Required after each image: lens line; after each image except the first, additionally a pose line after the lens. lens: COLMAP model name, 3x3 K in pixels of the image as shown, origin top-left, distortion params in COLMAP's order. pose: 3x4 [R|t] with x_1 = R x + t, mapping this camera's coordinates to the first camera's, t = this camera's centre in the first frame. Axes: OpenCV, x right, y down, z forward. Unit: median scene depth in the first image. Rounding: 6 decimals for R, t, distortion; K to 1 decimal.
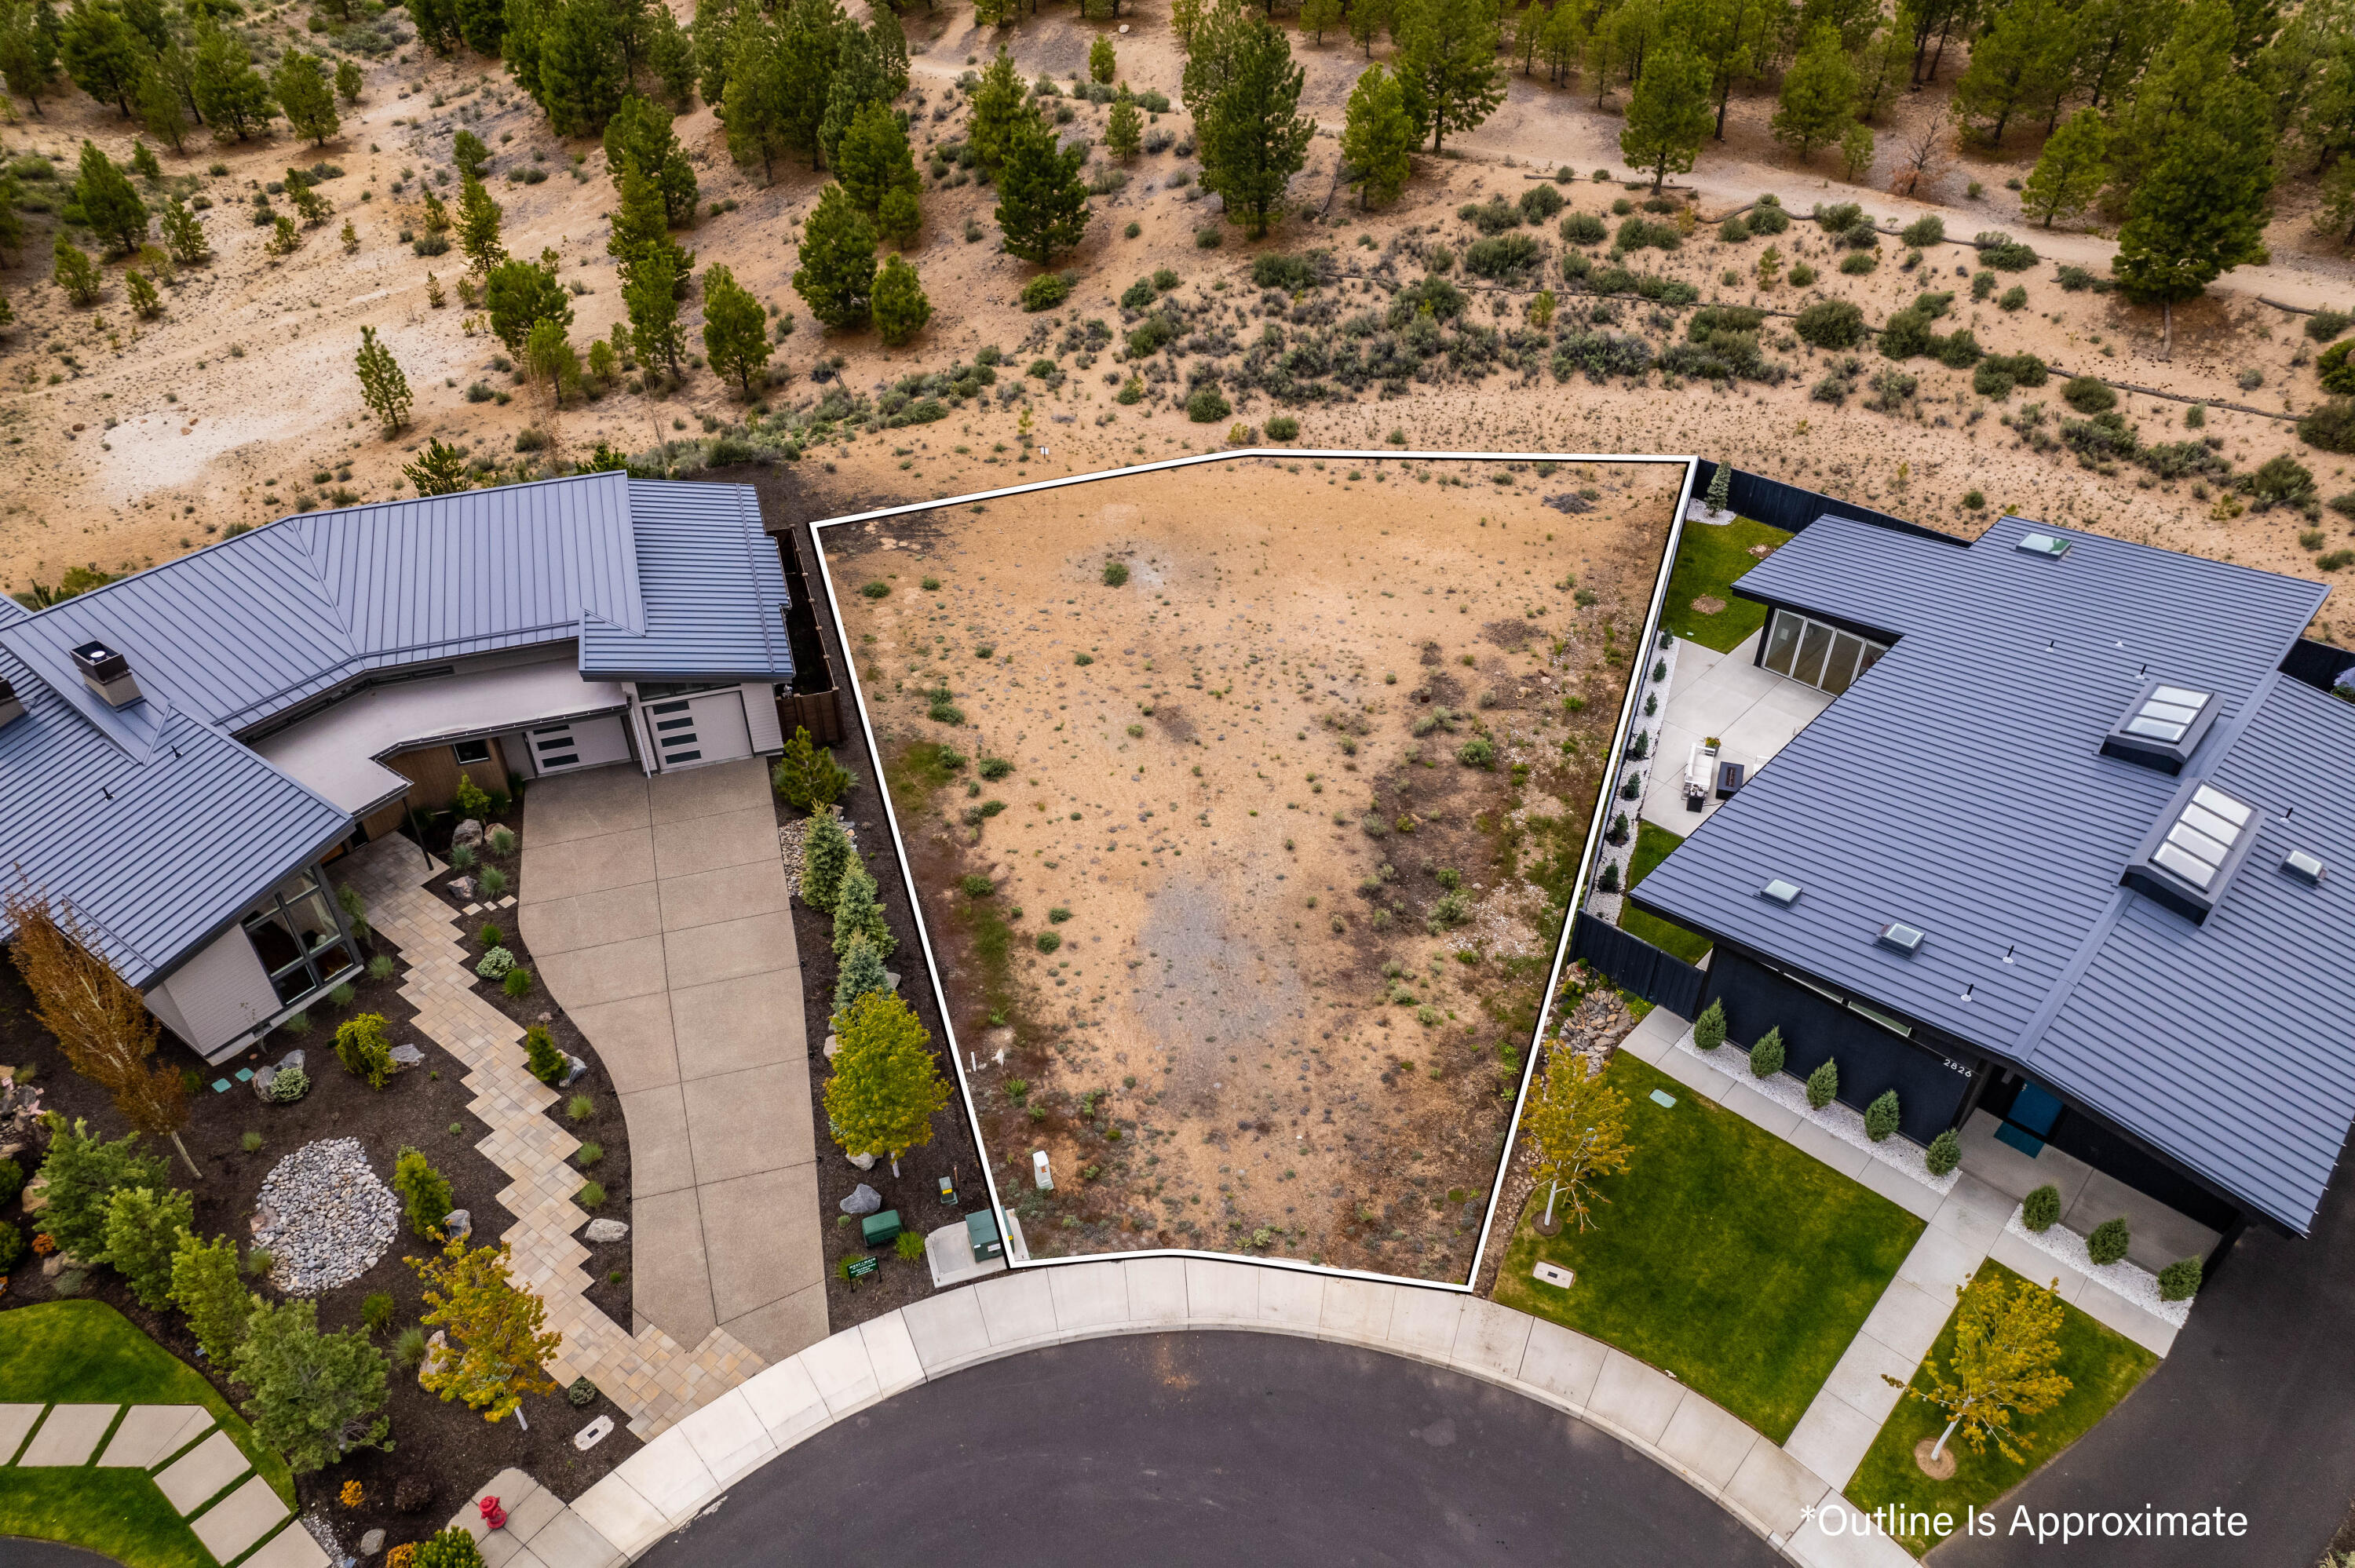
lens RADIAL K [[1521.3, 0, 1177.5], [0, 1521.3, 784.0], [0, 0, 1]] dist [-0.079187, 0.074349]
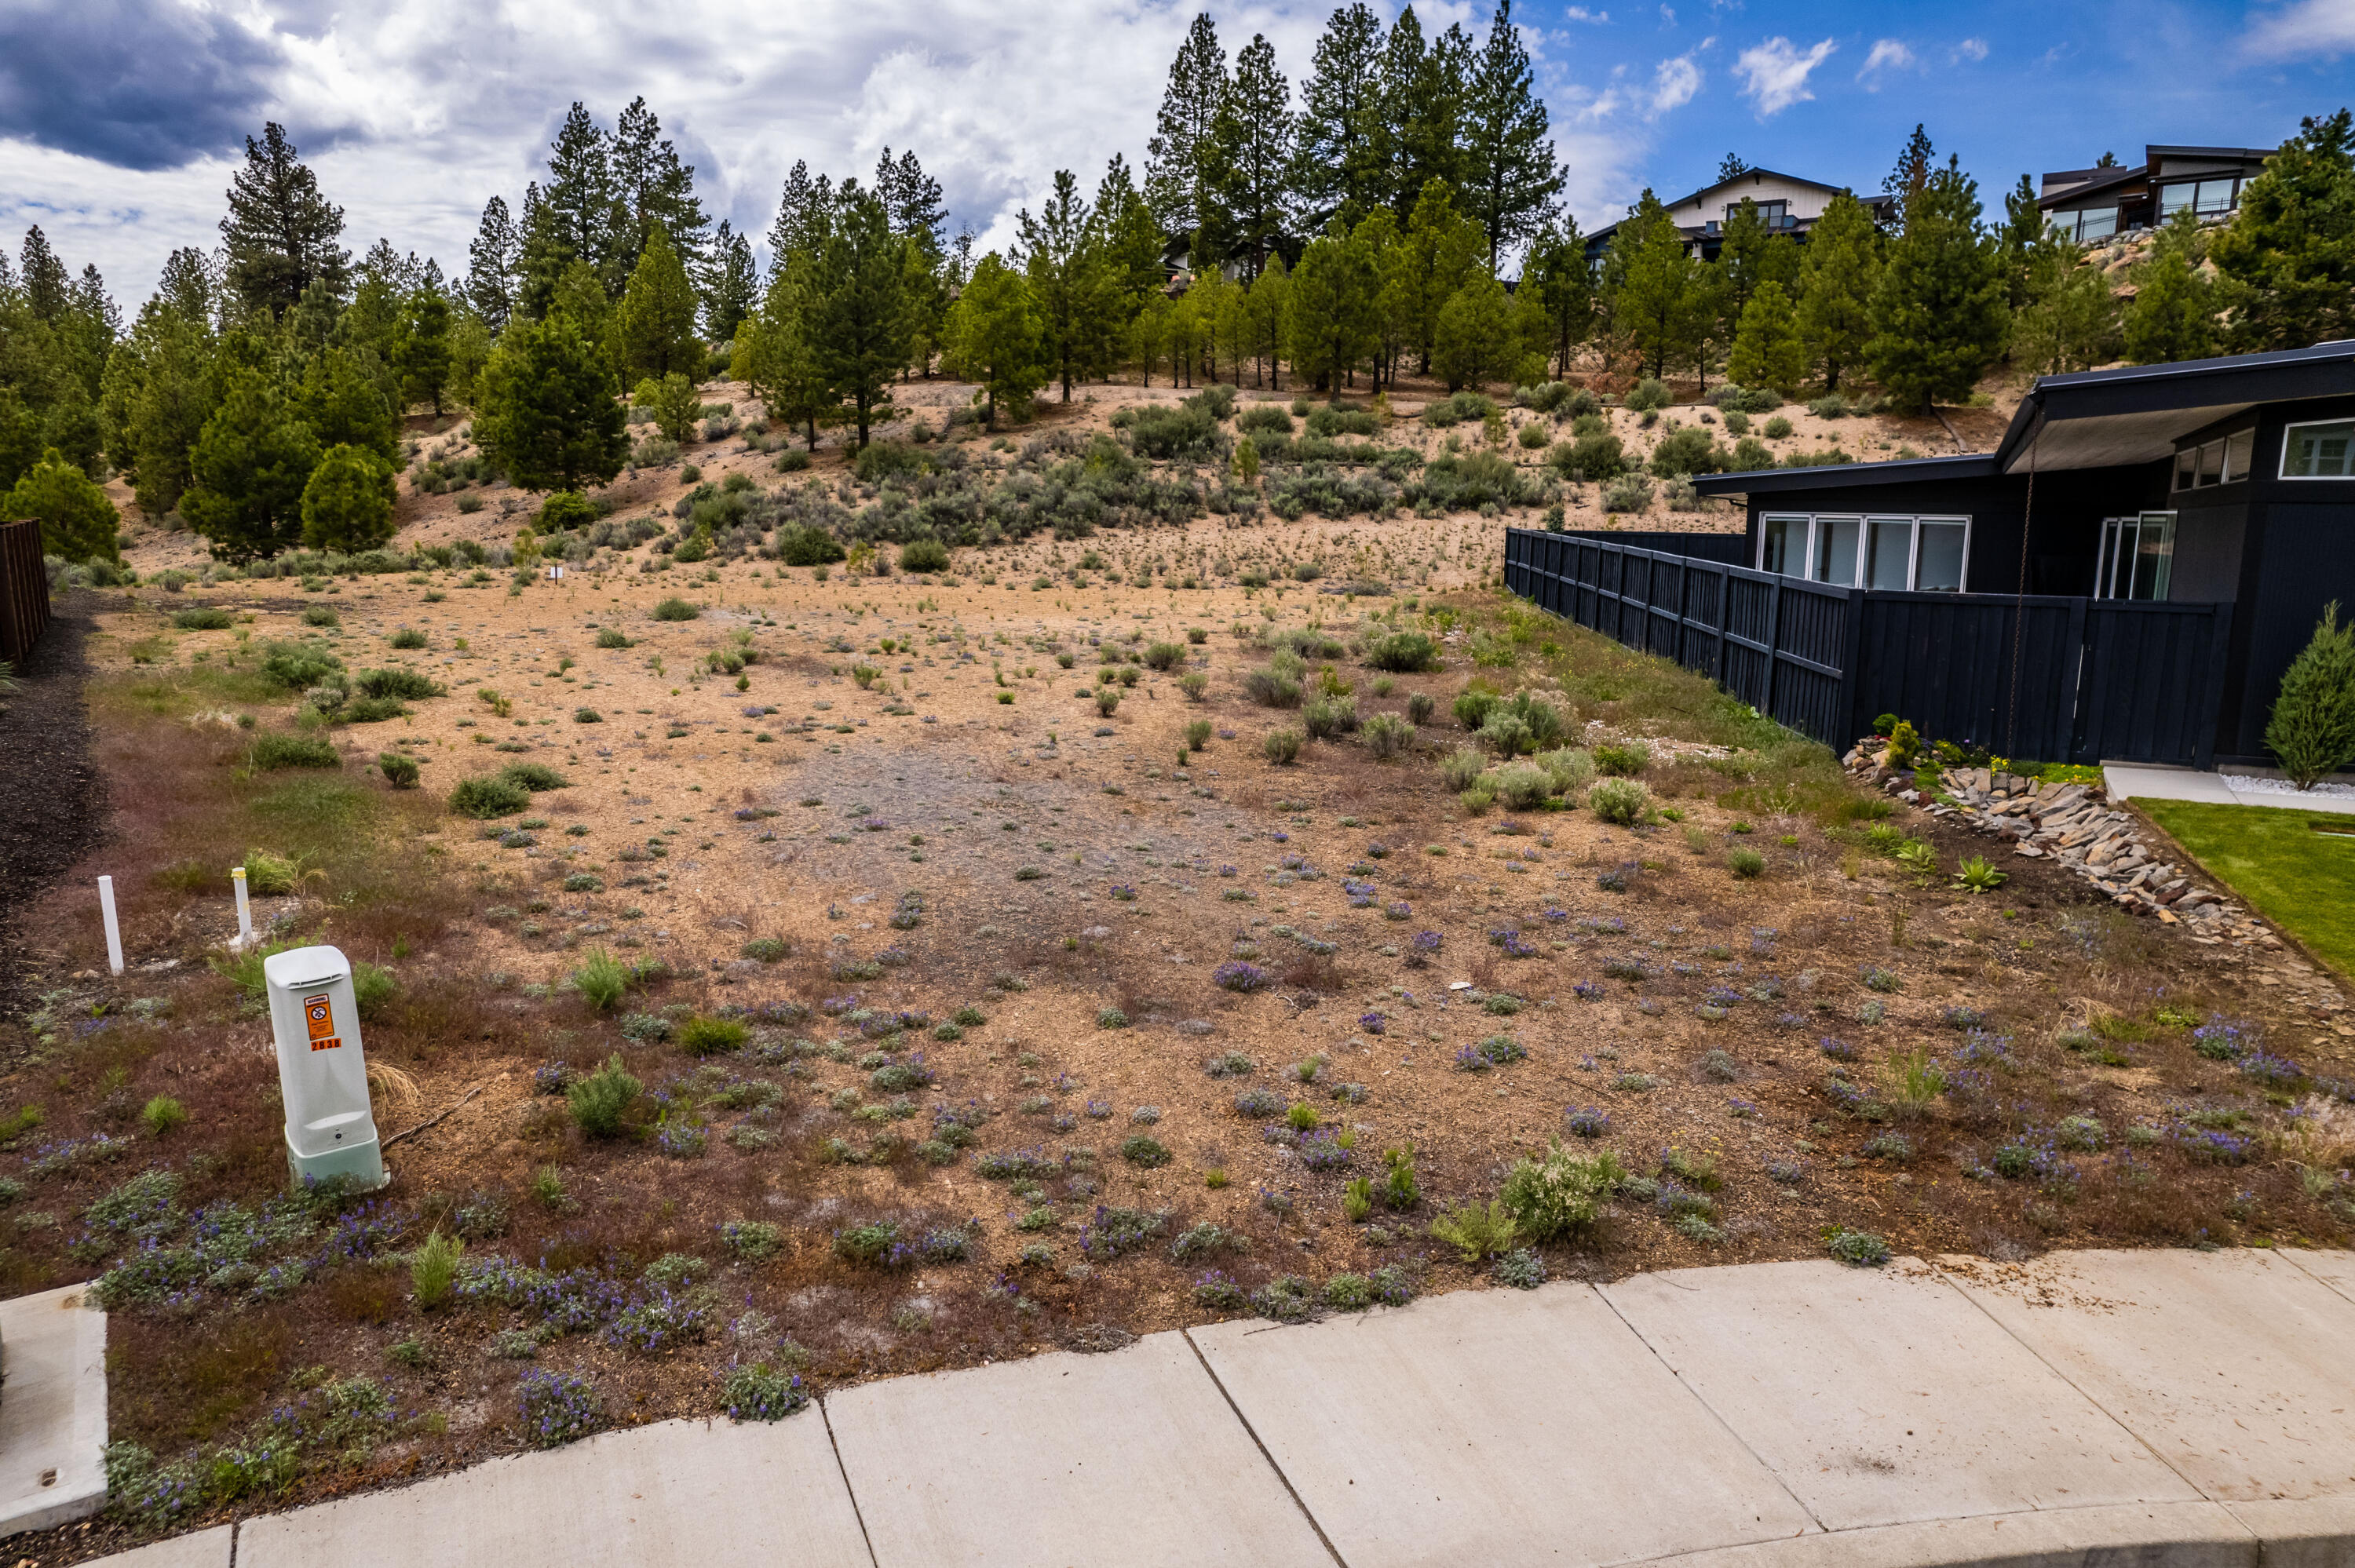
lens RADIAL K [[1533.6, 0, 1174.2], [0, 1533.6, 790.9], [0, 0, 1]] dist [-0.051352, 0.016223]
pose [[0.959020, -0.039718, 0.280539, -0.020969], [0.159940, 0.893177, -0.420301, 0.166788], [-0.233878, 0.447947, 0.862928, 0.419772]]
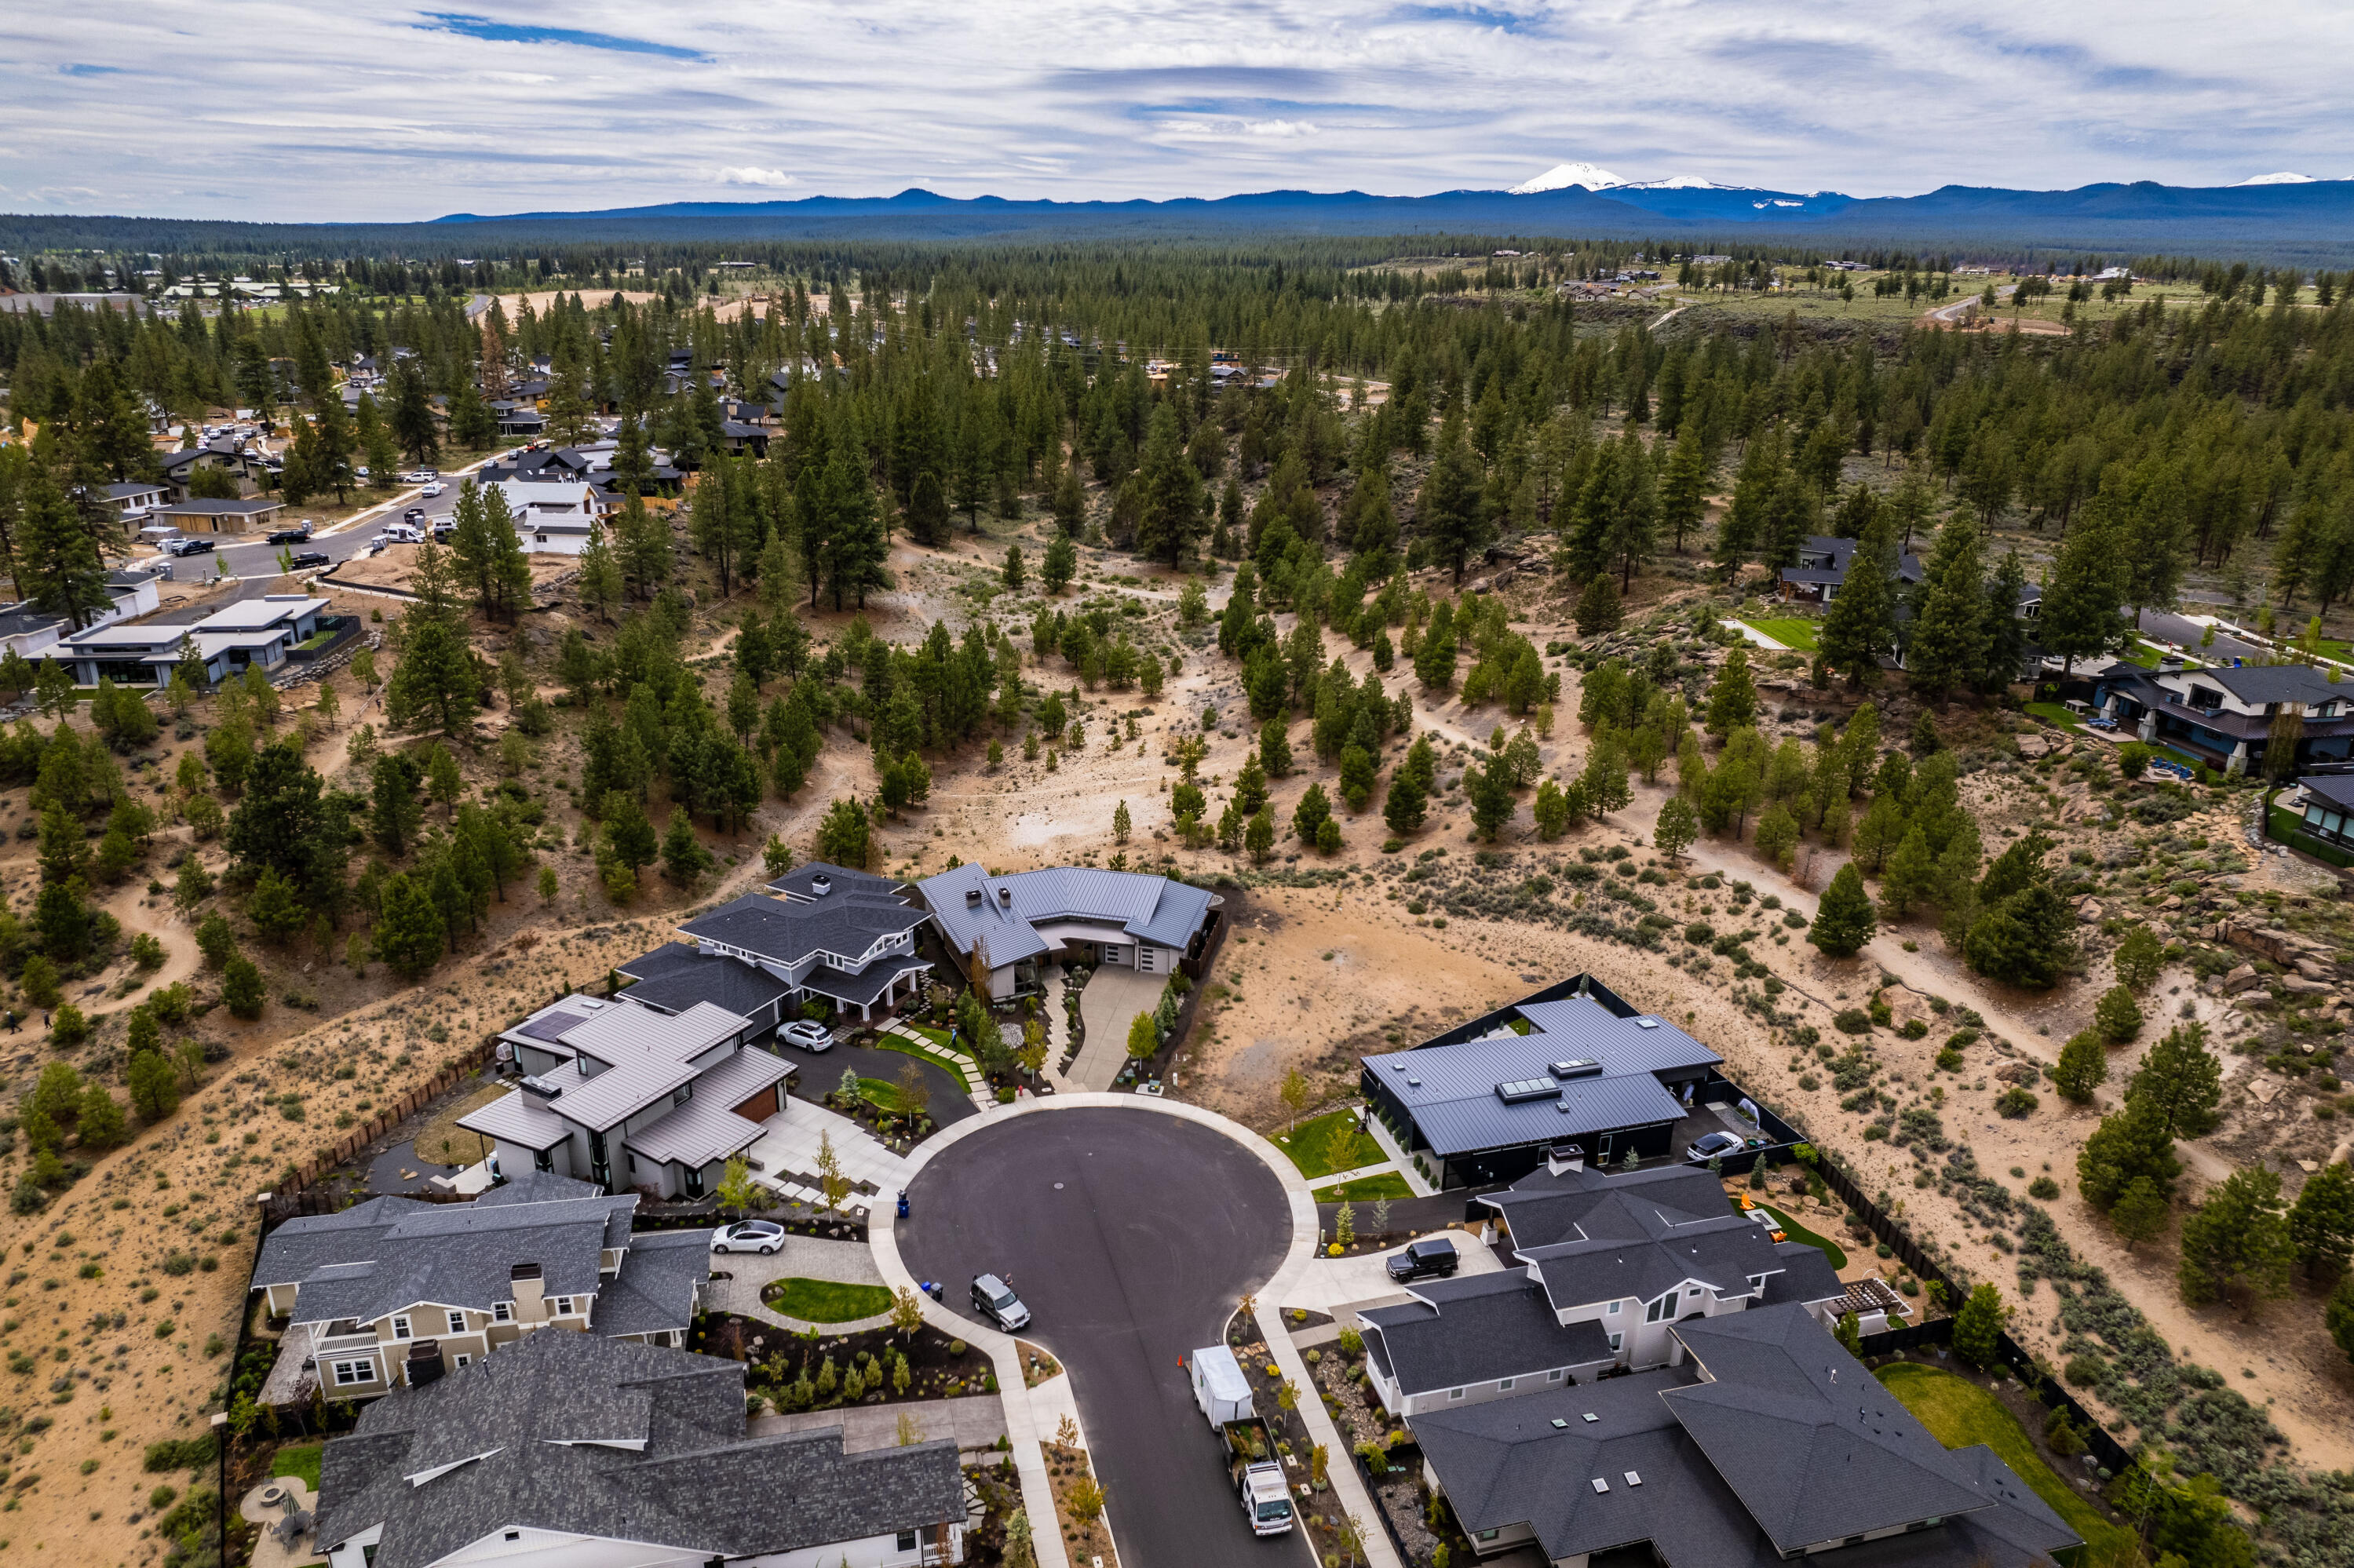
lens RADIAL K [[1548.2, 0, 1171.8], [0, 1548.2, 798.6], [0, 0, 1]] dist [-0.076793, 0.062758]
pose [[0.859567, 0.188397, -0.475027, 0.800370], [-0.318506, 0.924433, -0.209708, 0.215223], [0.399622, 0.331557, 0.854618, -1.245348]]
